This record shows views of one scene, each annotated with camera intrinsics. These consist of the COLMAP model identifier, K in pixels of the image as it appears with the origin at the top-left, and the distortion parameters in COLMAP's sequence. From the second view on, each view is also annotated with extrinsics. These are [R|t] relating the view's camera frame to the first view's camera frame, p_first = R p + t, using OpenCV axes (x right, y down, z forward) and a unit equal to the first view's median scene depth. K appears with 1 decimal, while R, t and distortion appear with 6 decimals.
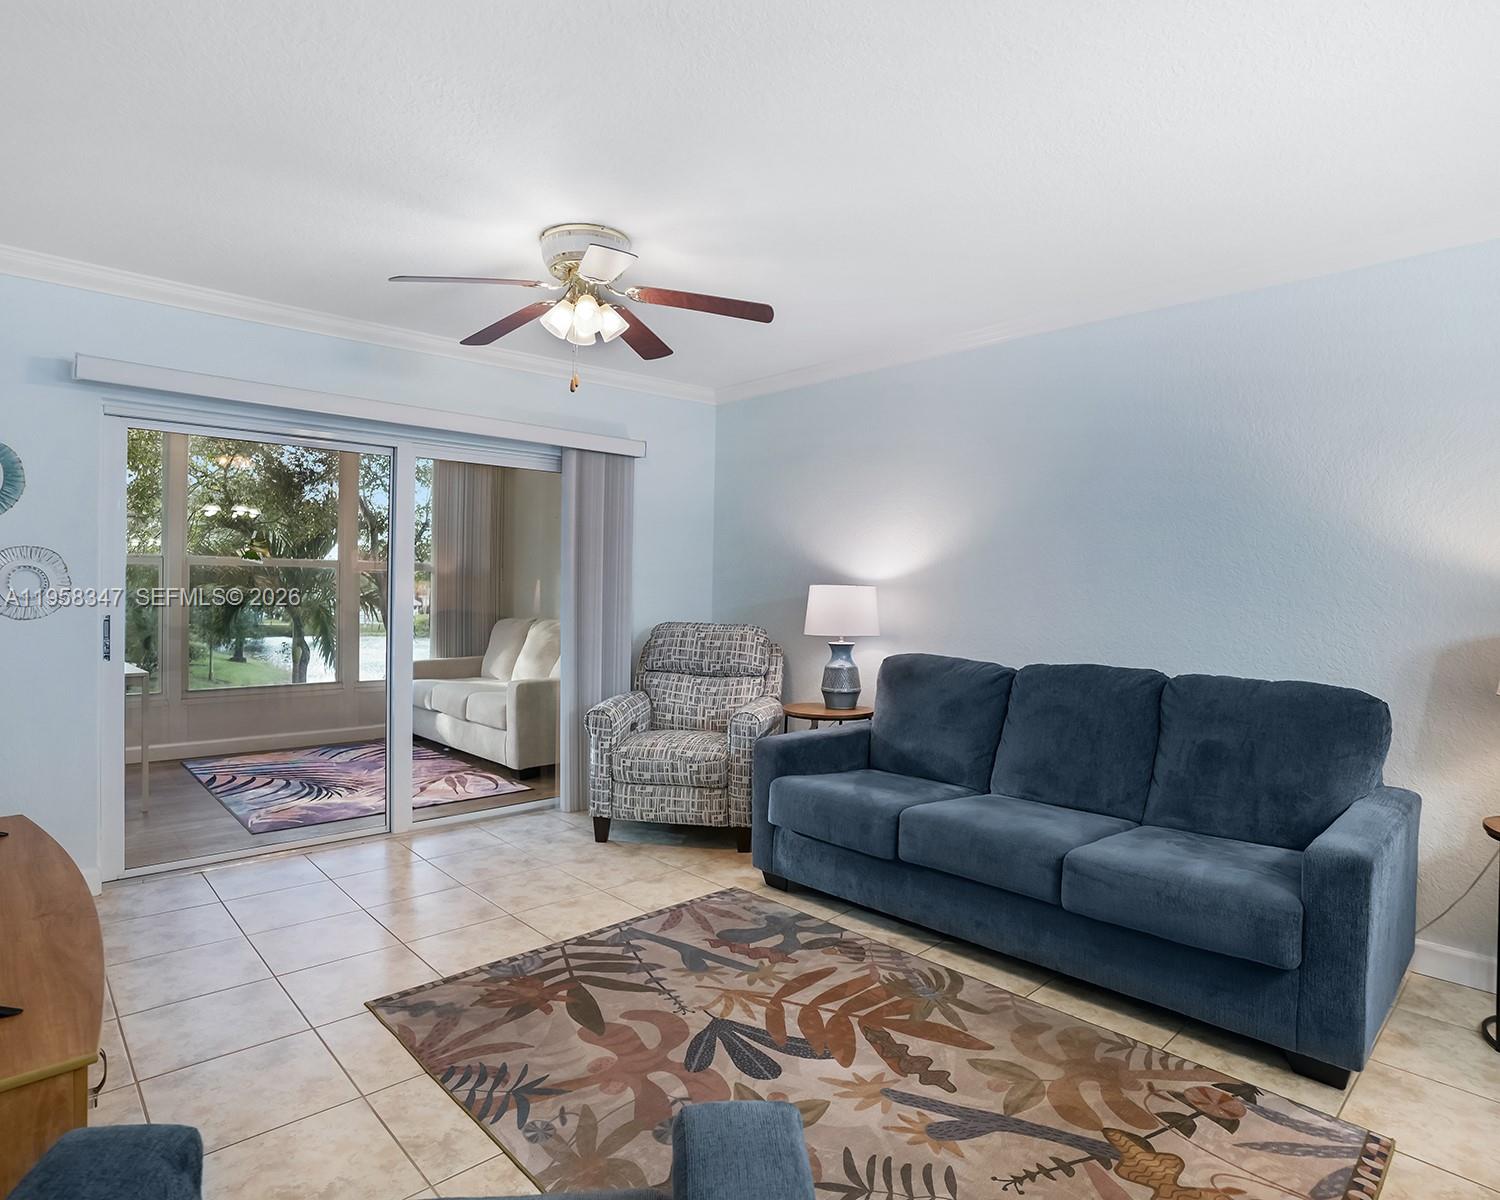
lens RADIAL K [[830.6, 0, 749.5], [0, 830.6, 595.3], [0, 0, 1]] dist [-0.074415, 0.028893]
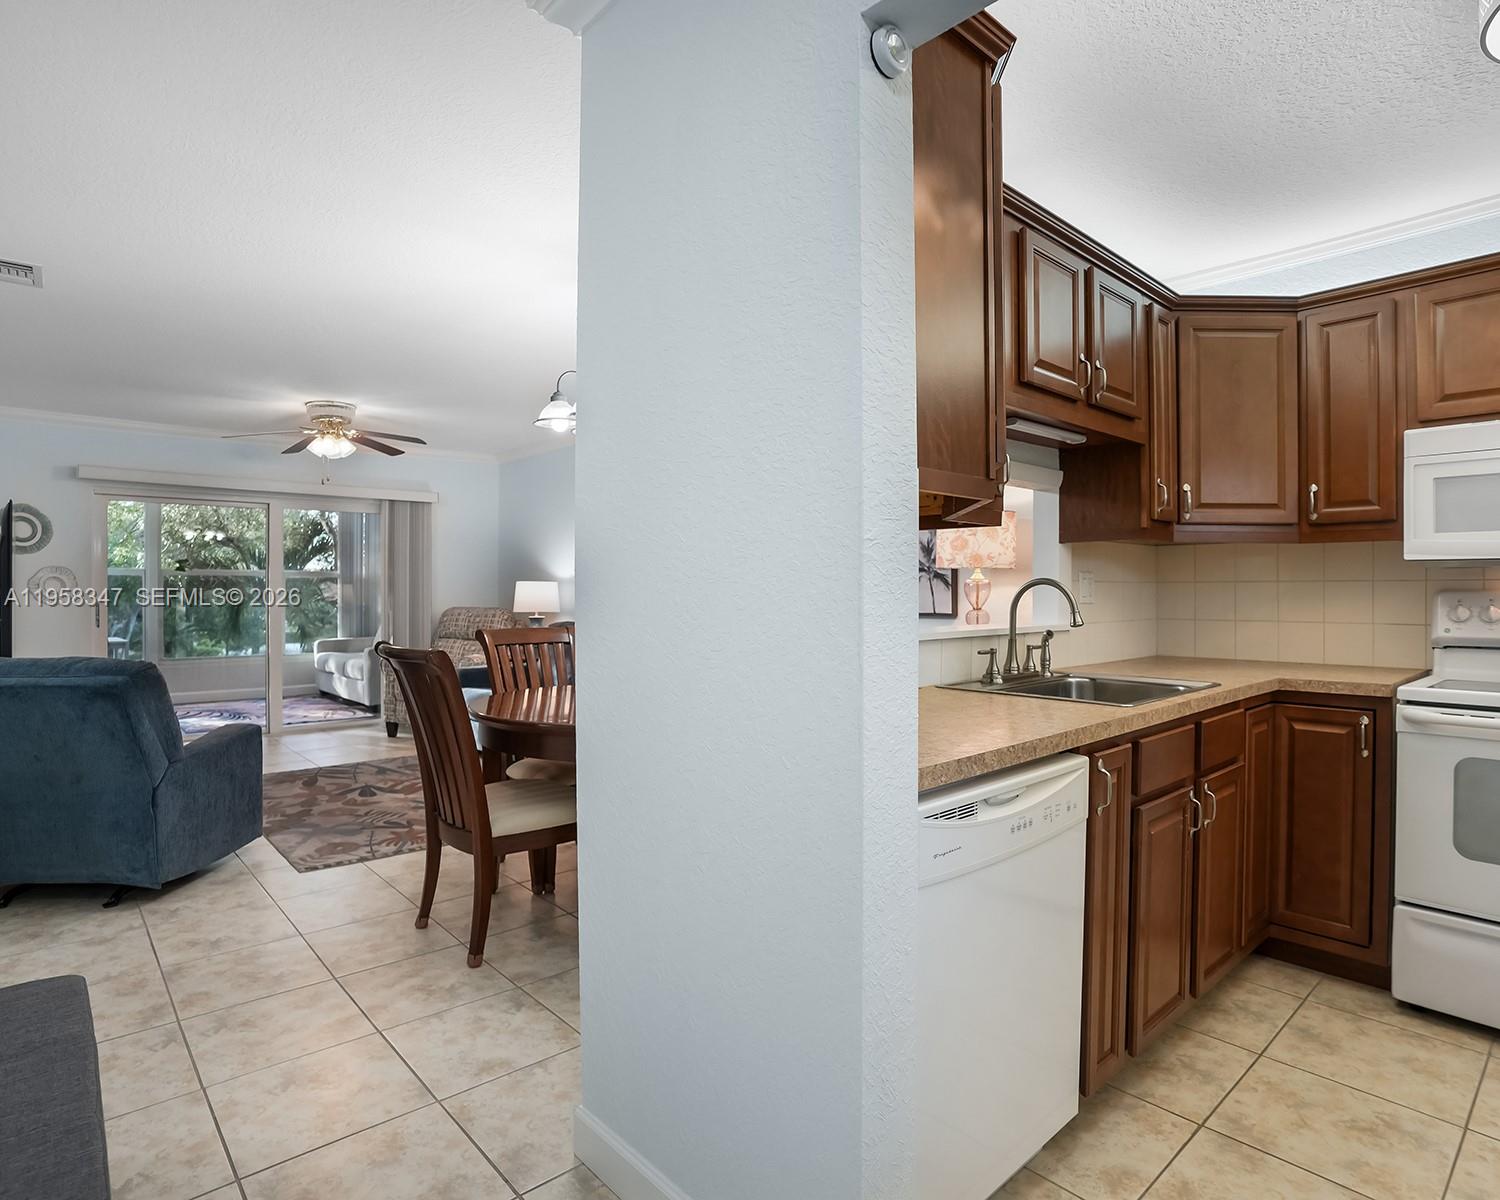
lens RADIAL K [[830.6, 0, 749.5], [0, 830.6, 595.3], [0, 0, 1]] dist [-0.074415, 0.028893]
pose [[0.999585, -0.016724, -0.023434, 0.930388], [0.016709, 0.999860, -0.000836, 0.038789], [0.023445, 0.000444, 0.999725, -1.014705]]
